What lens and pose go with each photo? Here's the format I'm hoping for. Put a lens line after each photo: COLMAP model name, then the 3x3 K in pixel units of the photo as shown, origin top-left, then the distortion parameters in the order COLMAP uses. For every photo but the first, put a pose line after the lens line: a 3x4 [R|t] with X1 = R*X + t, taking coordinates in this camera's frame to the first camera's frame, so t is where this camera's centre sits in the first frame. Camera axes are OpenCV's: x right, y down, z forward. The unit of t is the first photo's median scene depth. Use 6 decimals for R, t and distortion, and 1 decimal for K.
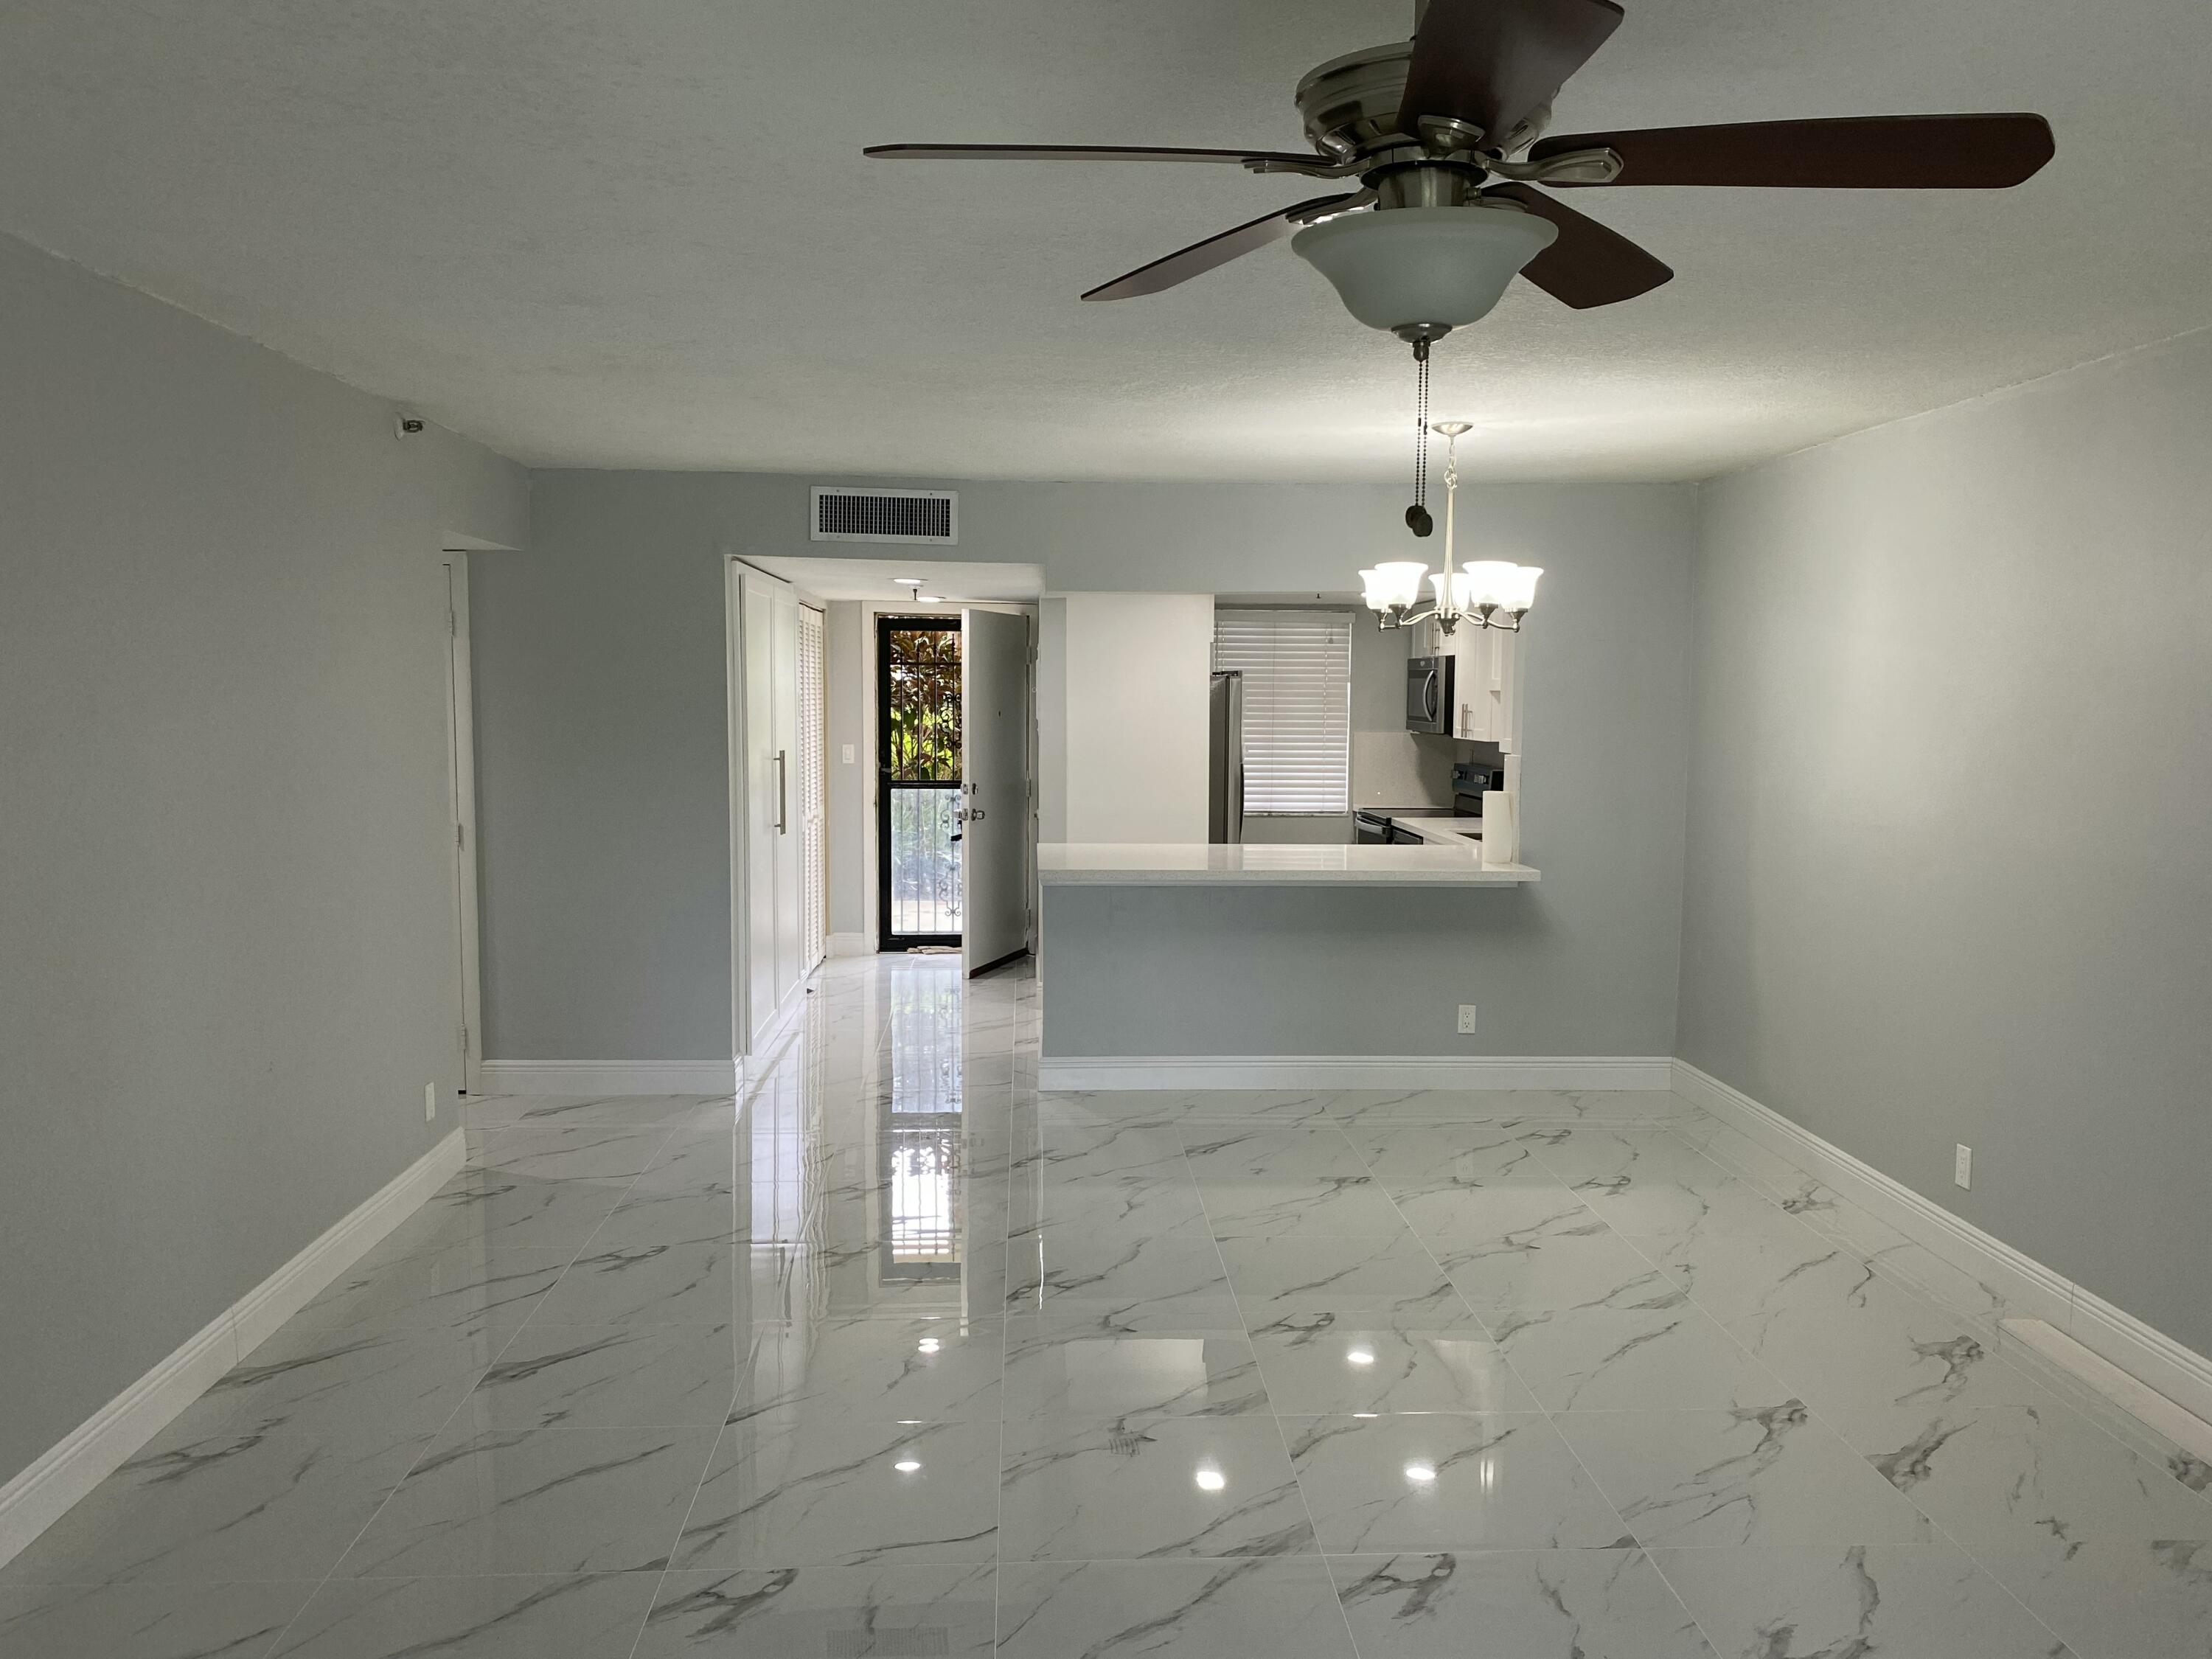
lens RADIAL K [[1684.2, 0, 1101.5], [0, 1684.2, 852.0], [0, 0, 1]] dist [-0.004457, -0.005506]
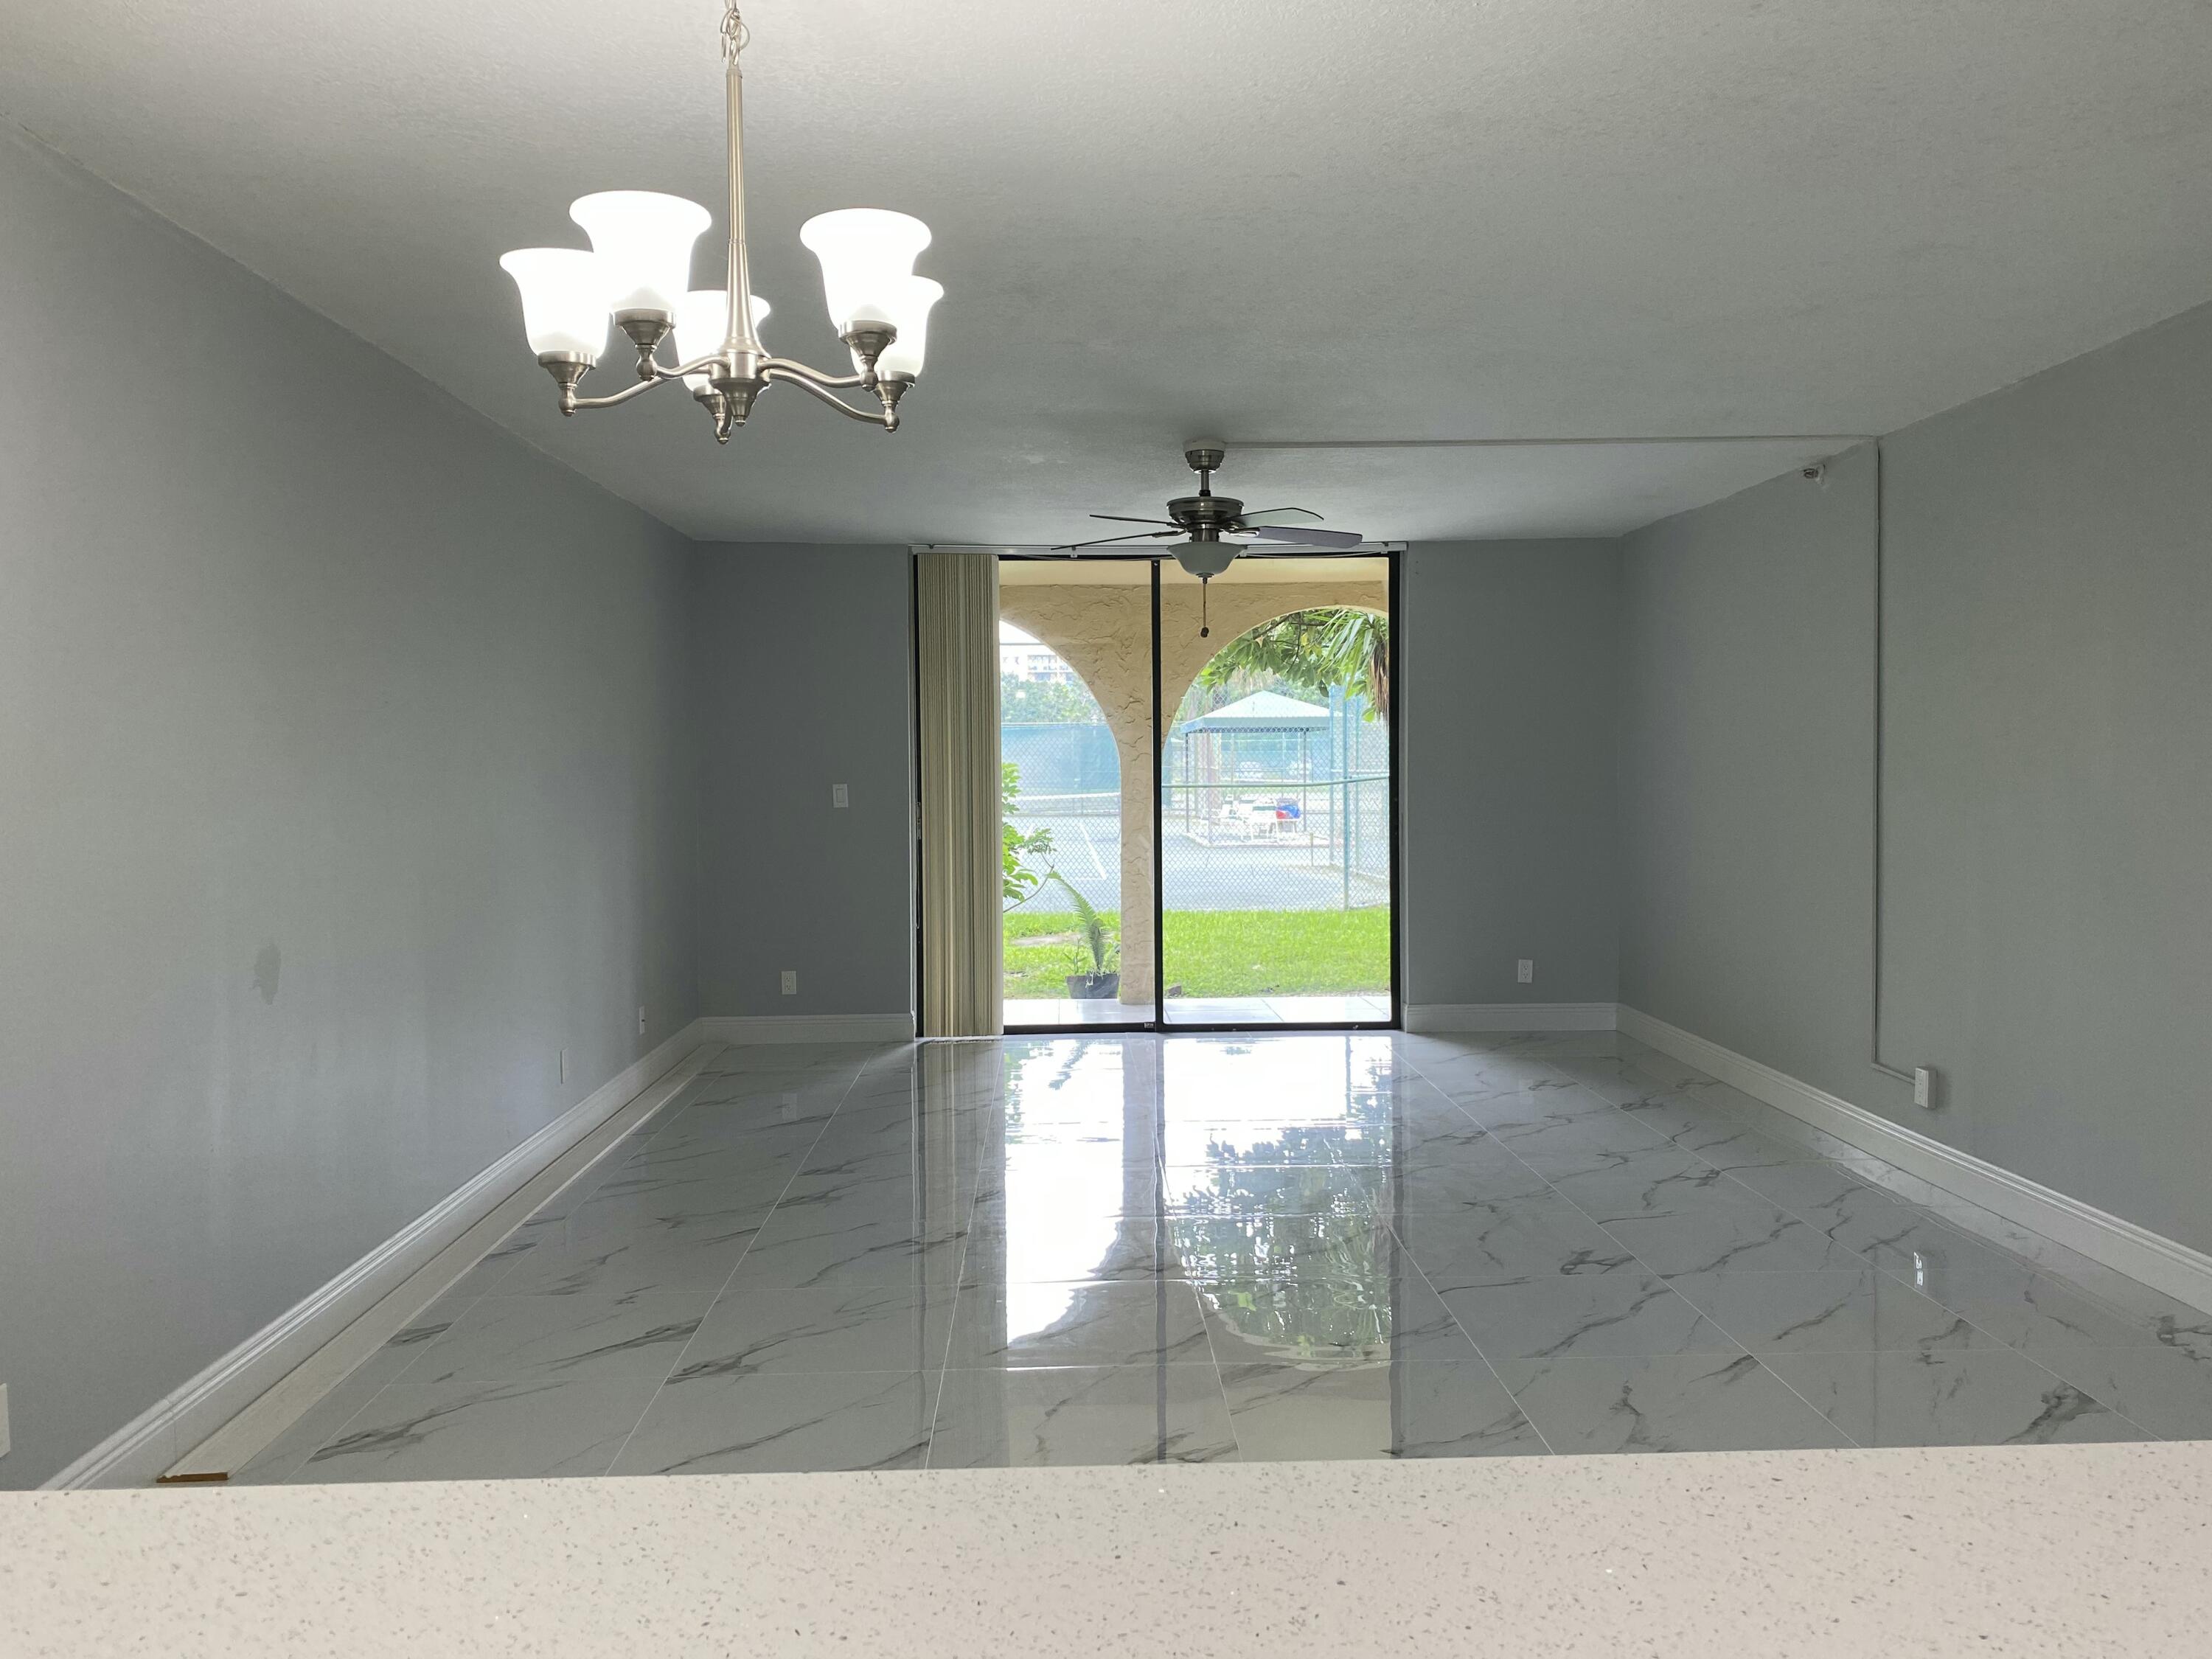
lens RADIAL K [[1684.2, 0, 1101.5], [0, 1684.2, 852.0], [0, 0, 1]] dist [-0.004457, -0.005506]
pose [[-0.999899, 0.002193, 0.014063, 0.064817], [0.004286, 0.988588, 0.150585, -0.049541], [-0.013572, 0.150630, -0.988497, 0.805952]]
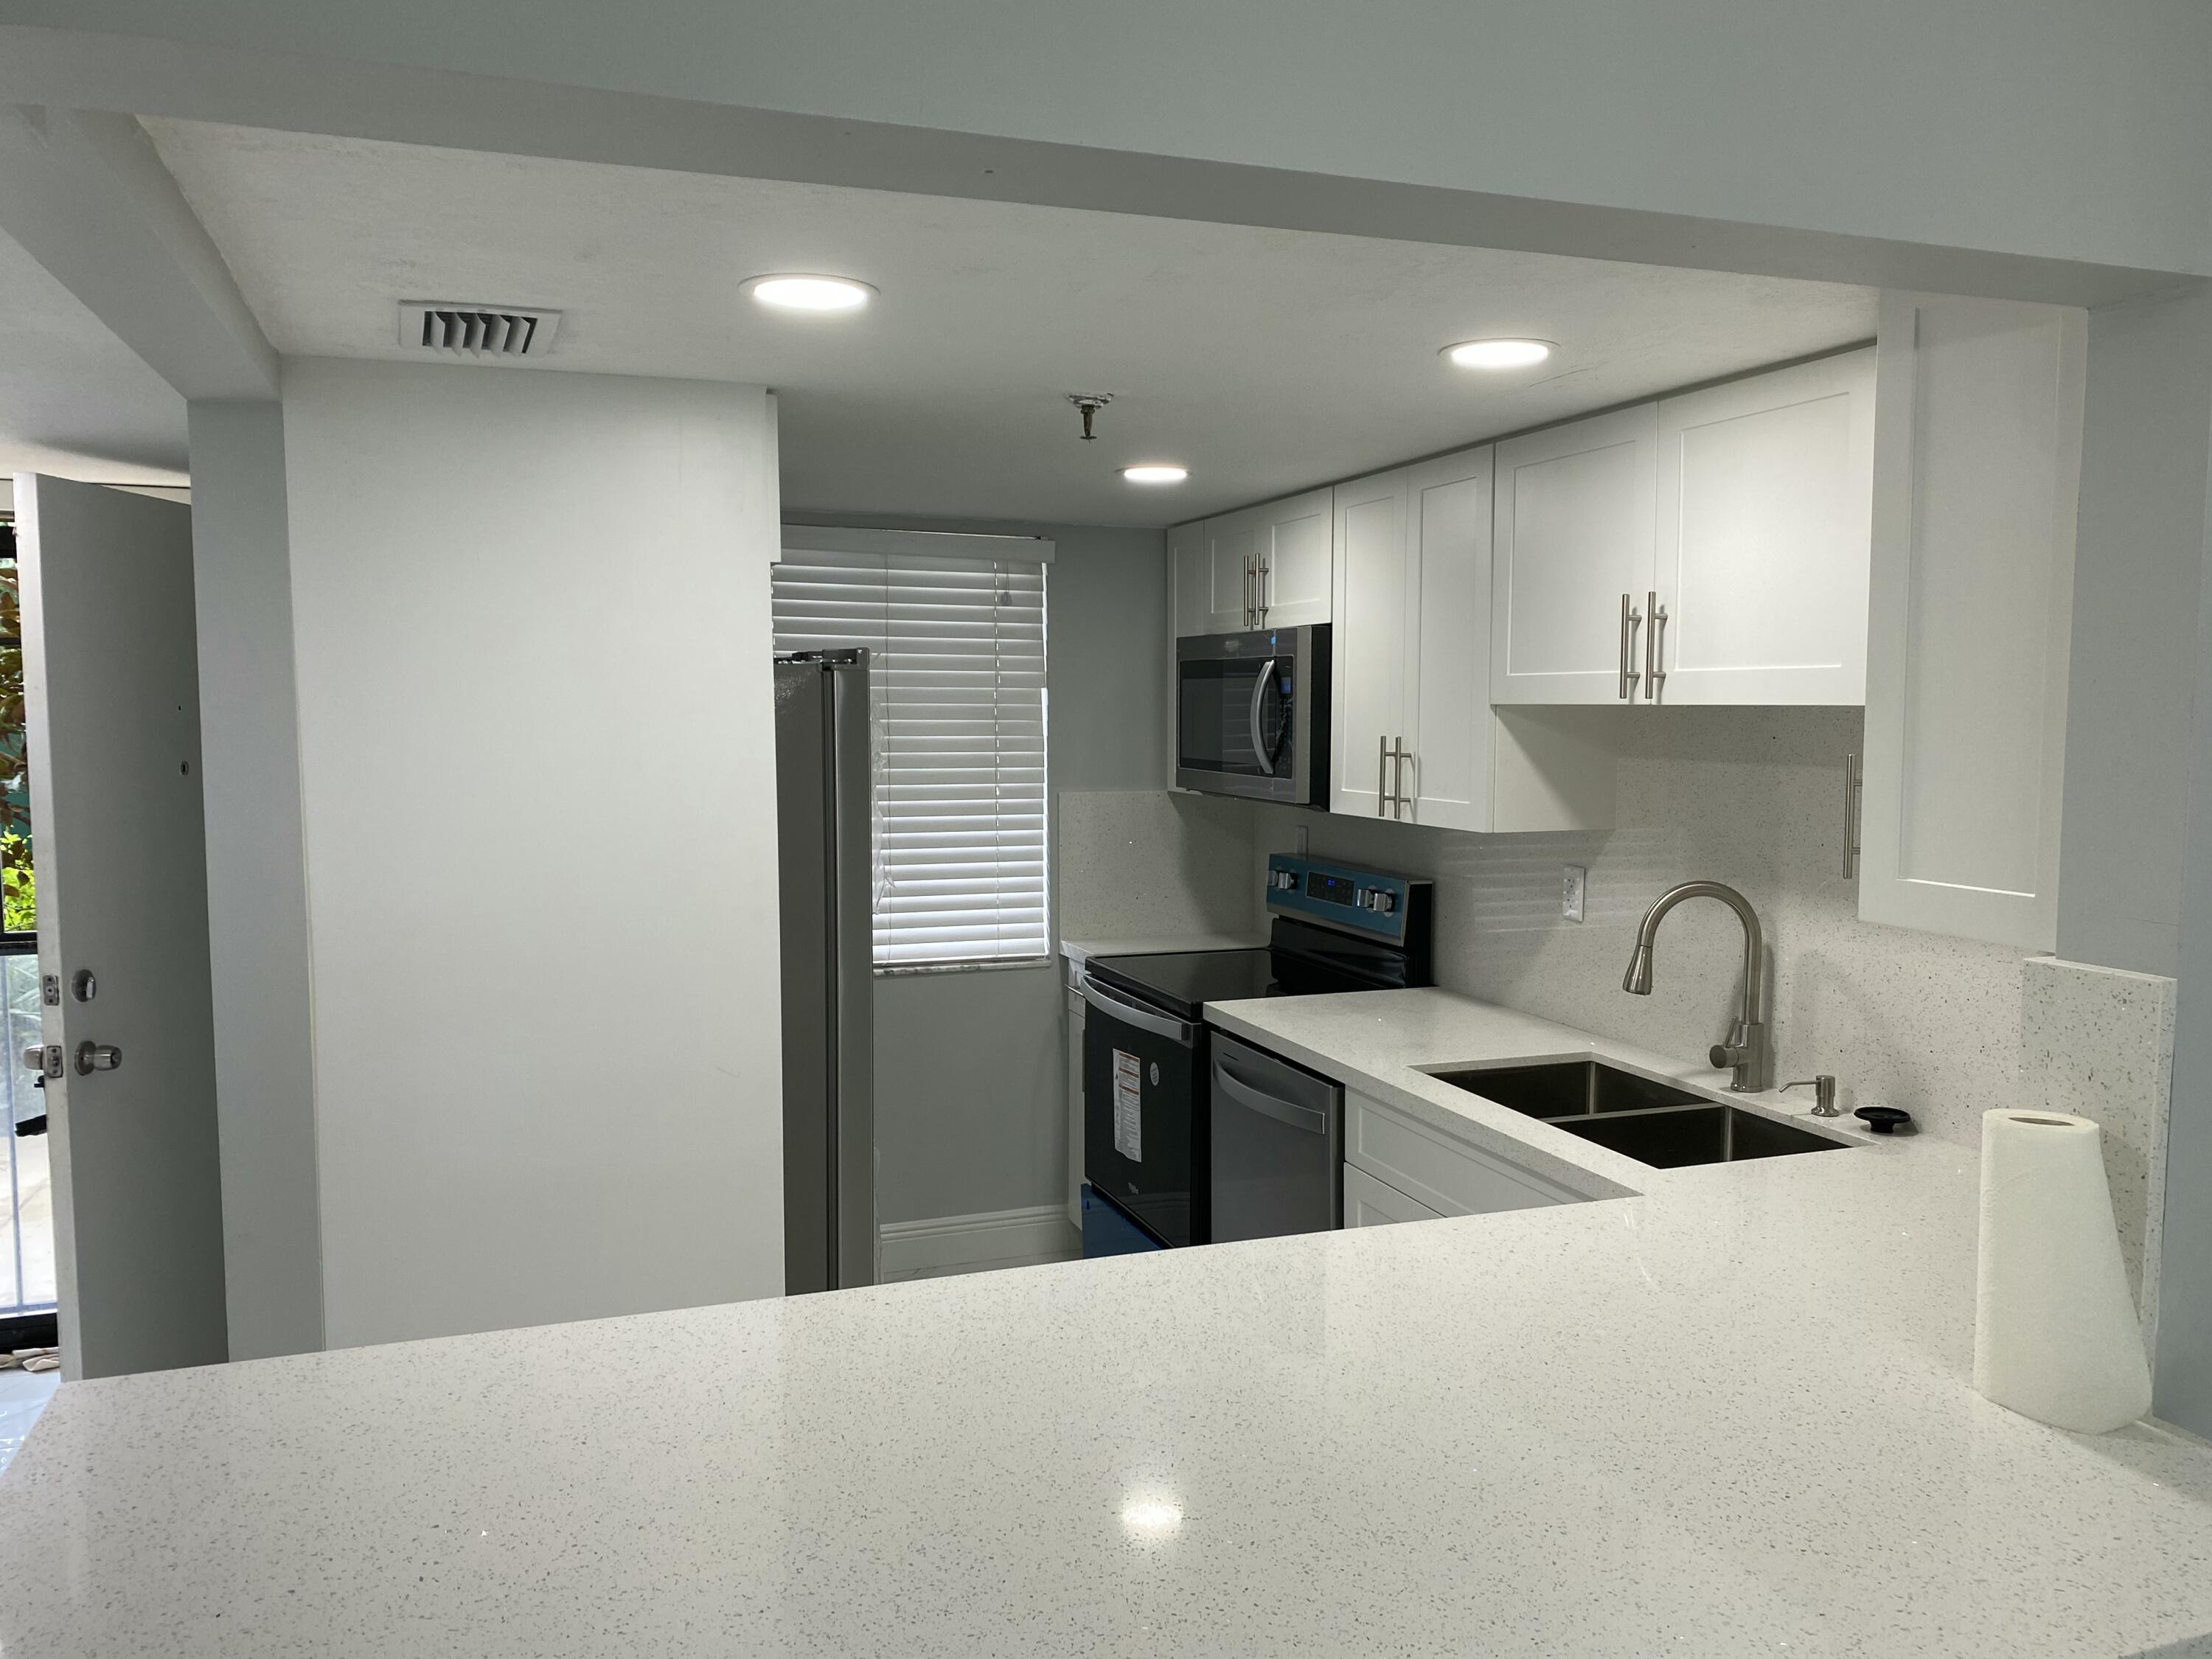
lens RADIAL K [[1663.8, 0, 1106.0], [0, 1663.8, 829.5], [0, 0, 1]] dist [-0.000909, -0.085375]
pose [[0.955283, -0.025790, 0.294567, 0.026519], [0.031425, 0.999402, -0.014414, -0.059027], [-0.294020, 0.023026, 0.955522, 0.606860]]
